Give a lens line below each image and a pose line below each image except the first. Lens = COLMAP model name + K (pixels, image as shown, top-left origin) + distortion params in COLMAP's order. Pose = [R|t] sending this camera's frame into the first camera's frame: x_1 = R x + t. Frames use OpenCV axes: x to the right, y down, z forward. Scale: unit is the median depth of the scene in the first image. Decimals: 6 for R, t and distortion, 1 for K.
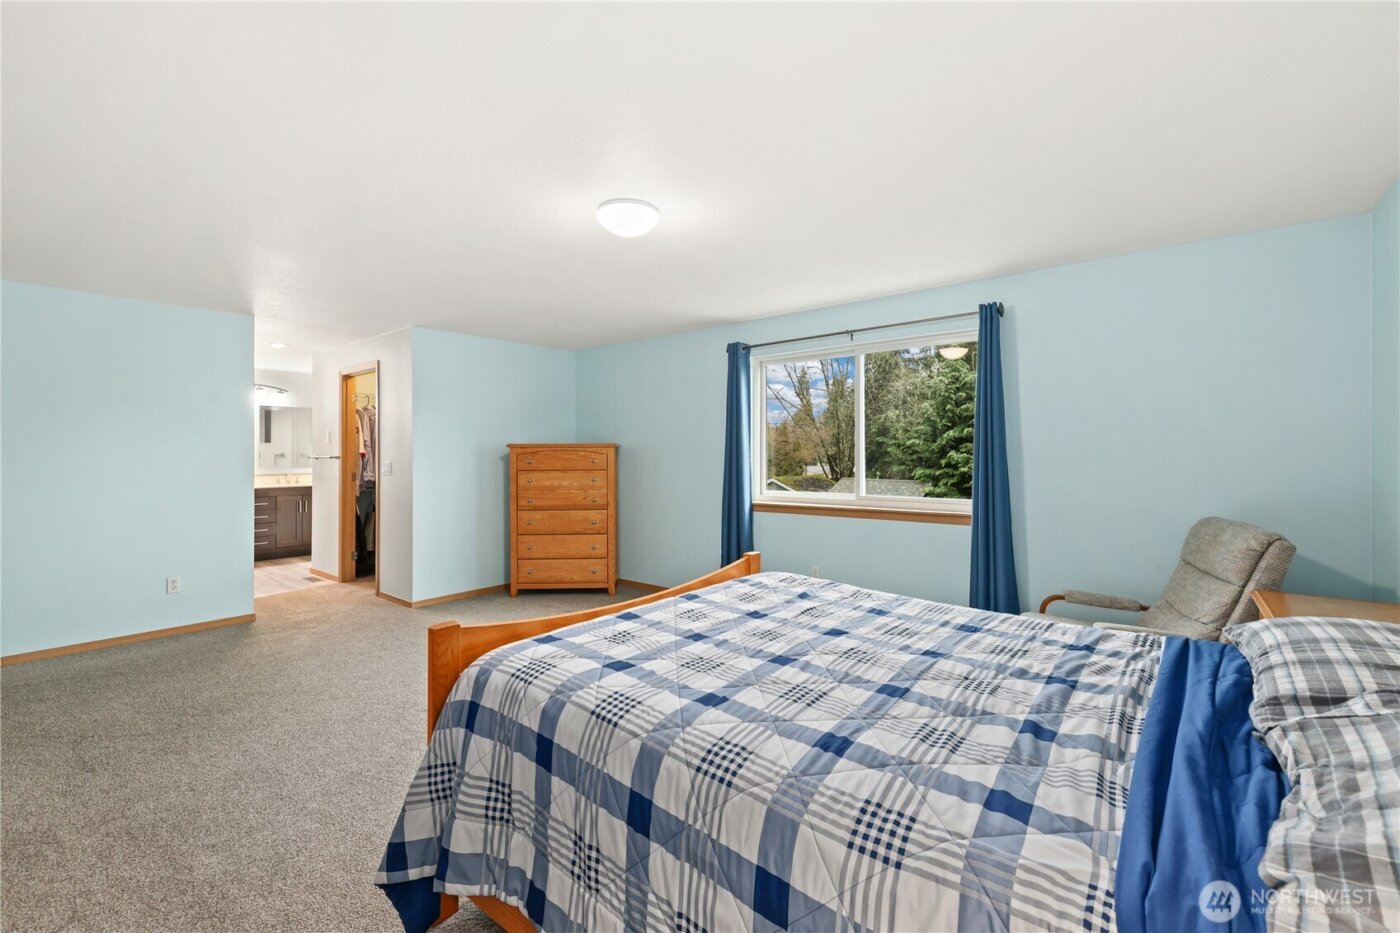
lens RADIAL K [[606.0, 0, 699.1], [0, 606.0, 458.3], [0, 0, 1]] dist [-0.002885, 0.000629]
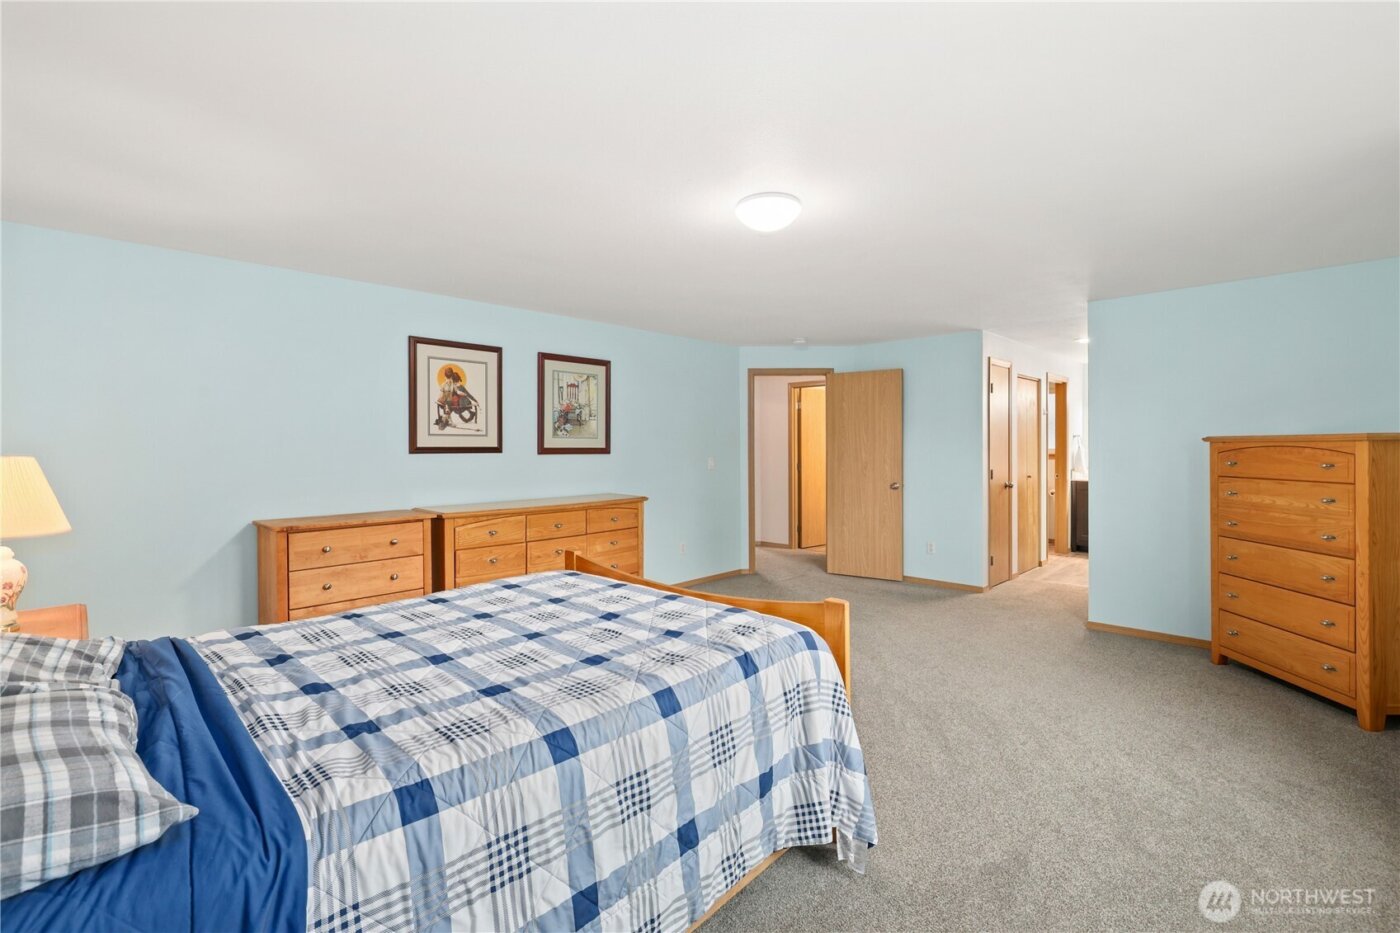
lens RADIAL K [[643.9, 0, 699.9], [0, 643.9, 454.4], [0, 0, 1]] dist [-0.002219, -0.000118]
pose [[-0.092943, 0.017464, -0.995518, 0.457059], [-0.003905, 0.999832, 0.017904, -0.014200], [0.995664, 0.005552, -0.092859, 0.493109]]
